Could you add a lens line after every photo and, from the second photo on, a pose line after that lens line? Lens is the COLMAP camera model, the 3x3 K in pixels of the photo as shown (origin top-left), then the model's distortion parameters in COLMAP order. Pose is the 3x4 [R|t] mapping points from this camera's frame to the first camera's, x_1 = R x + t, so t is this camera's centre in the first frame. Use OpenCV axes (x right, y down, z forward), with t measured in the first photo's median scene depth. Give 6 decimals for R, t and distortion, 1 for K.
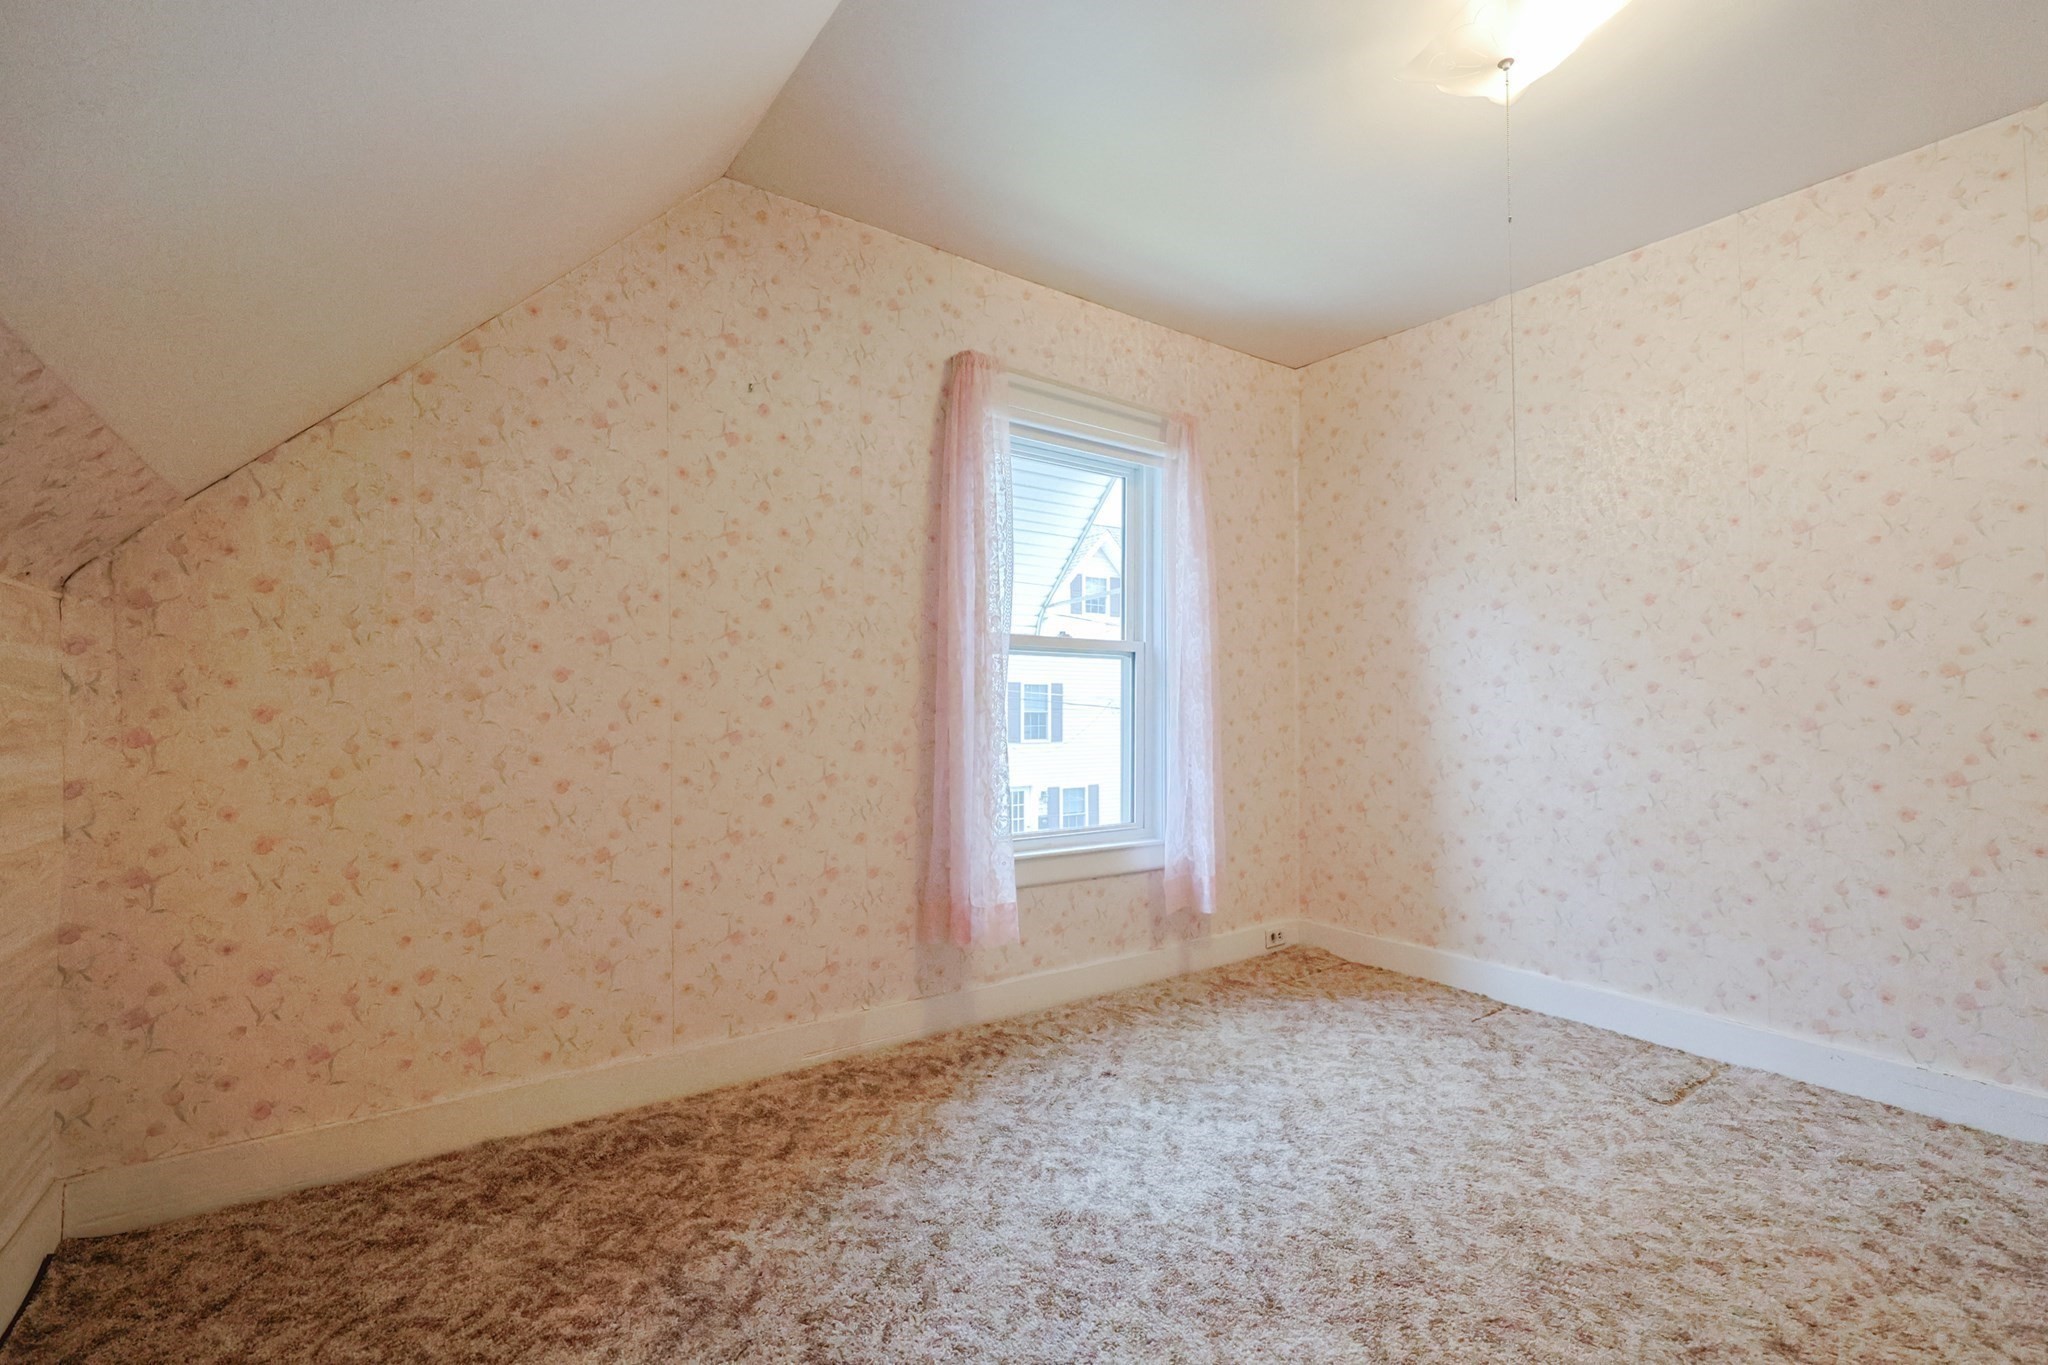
lens RADIAL K [[903.7, 0, 1032.8], [0, 903.7, 730.7], [0, 0, 1]] dist [-0.000667, 0.000152]
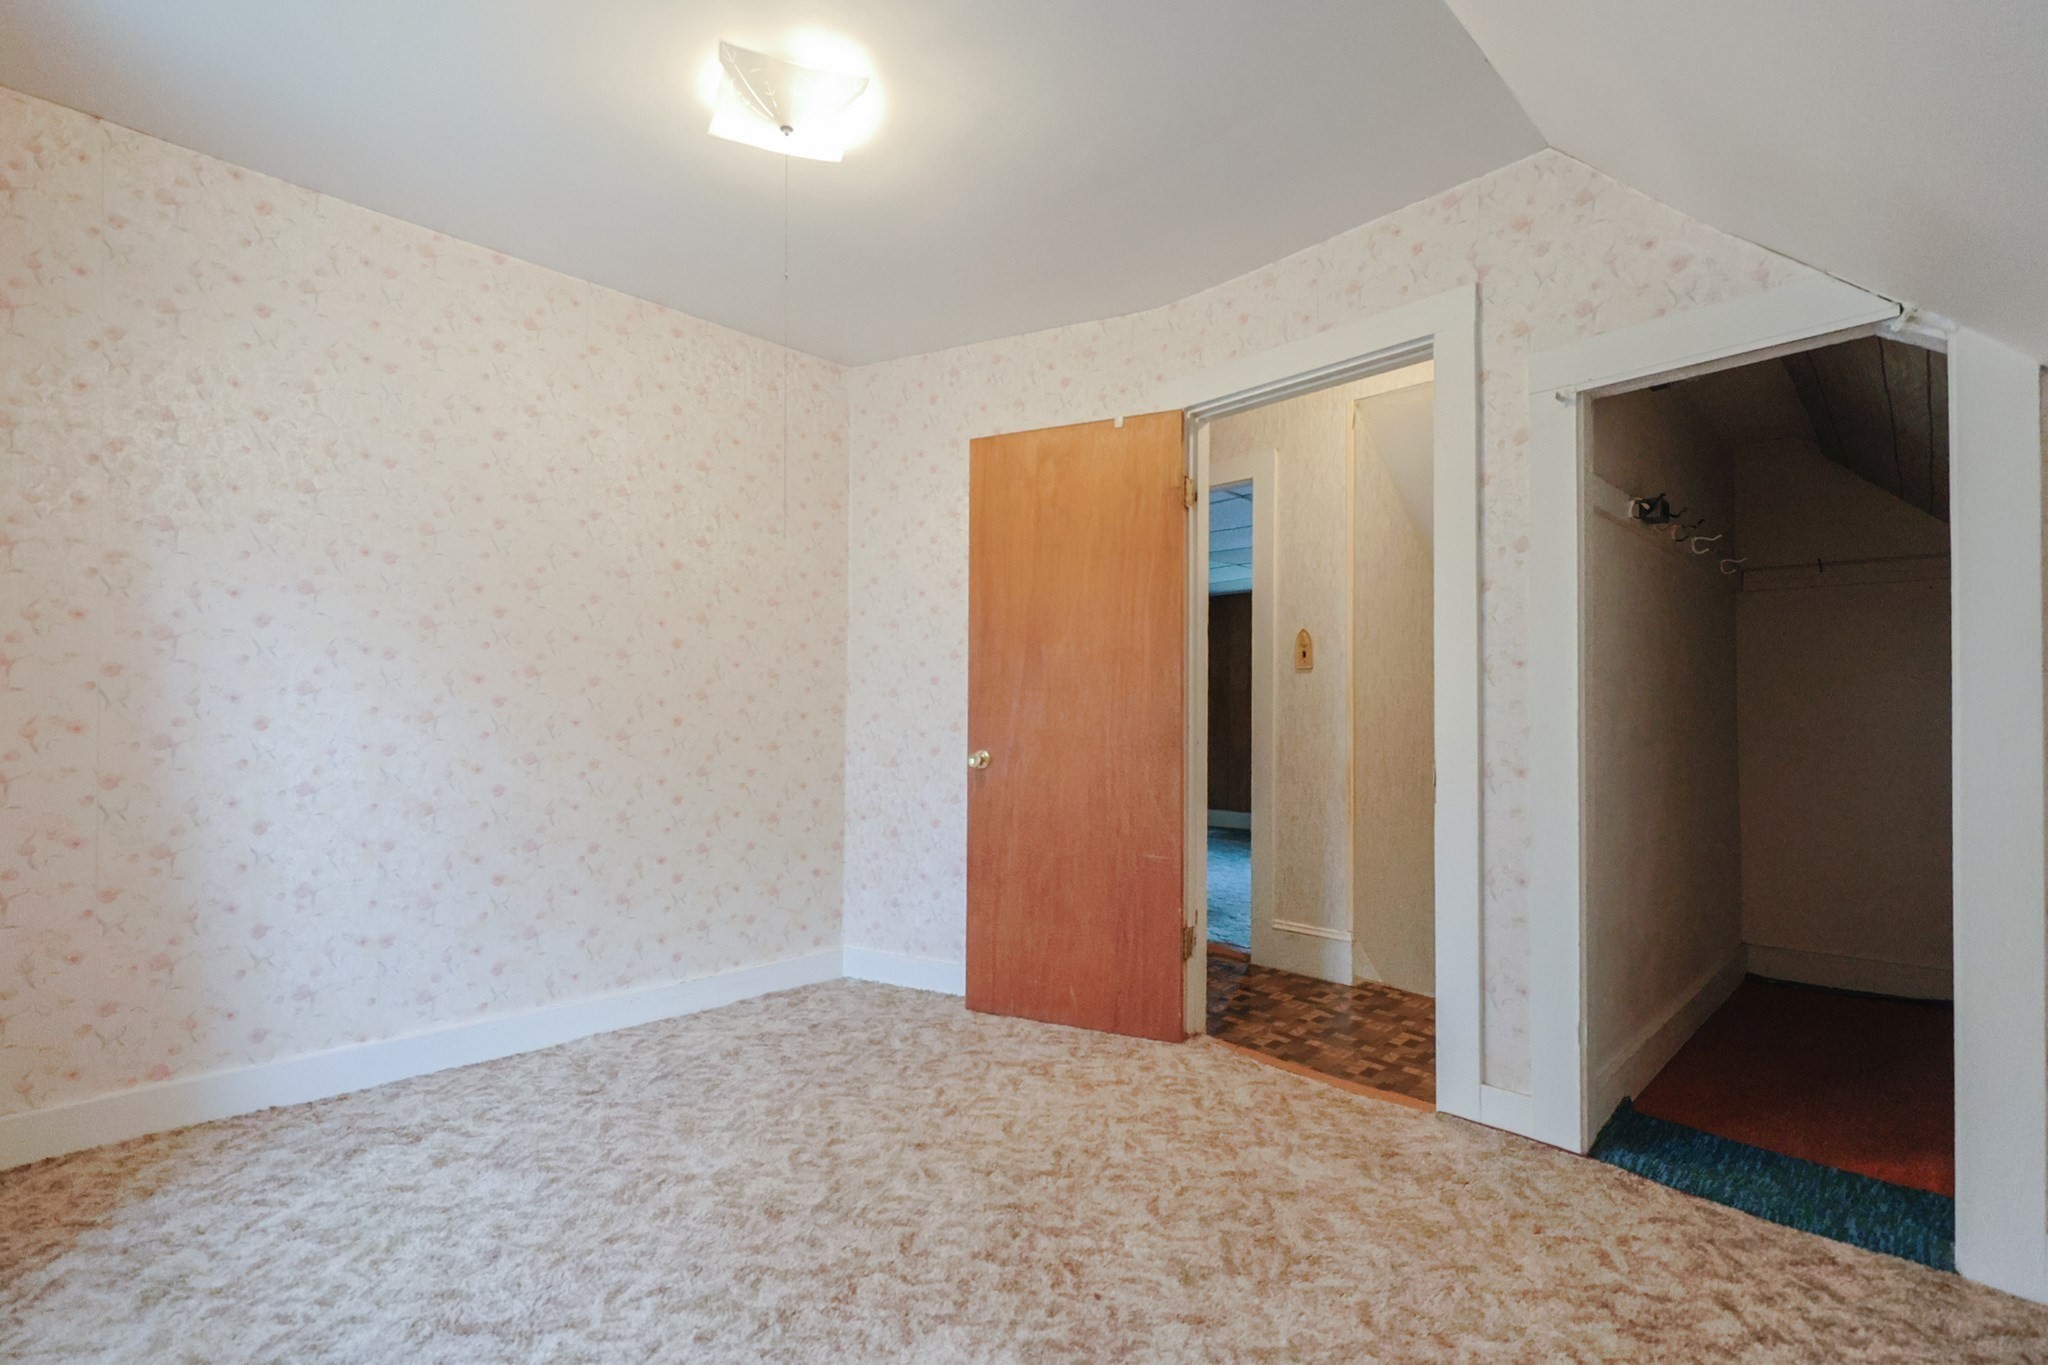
lens RADIAL K [[903.7, 0, 1032.8], [0, 903.7, 730.7], [0, 0, 1]] dist [-0.000667, 0.000152]
pose [[-0.155345, -0.021607, 0.987624, -0.394021], [0.017222, 0.999550, 0.024577, -0.030274], [-0.987710, 0.020826, -0.154903, 0.587923]]
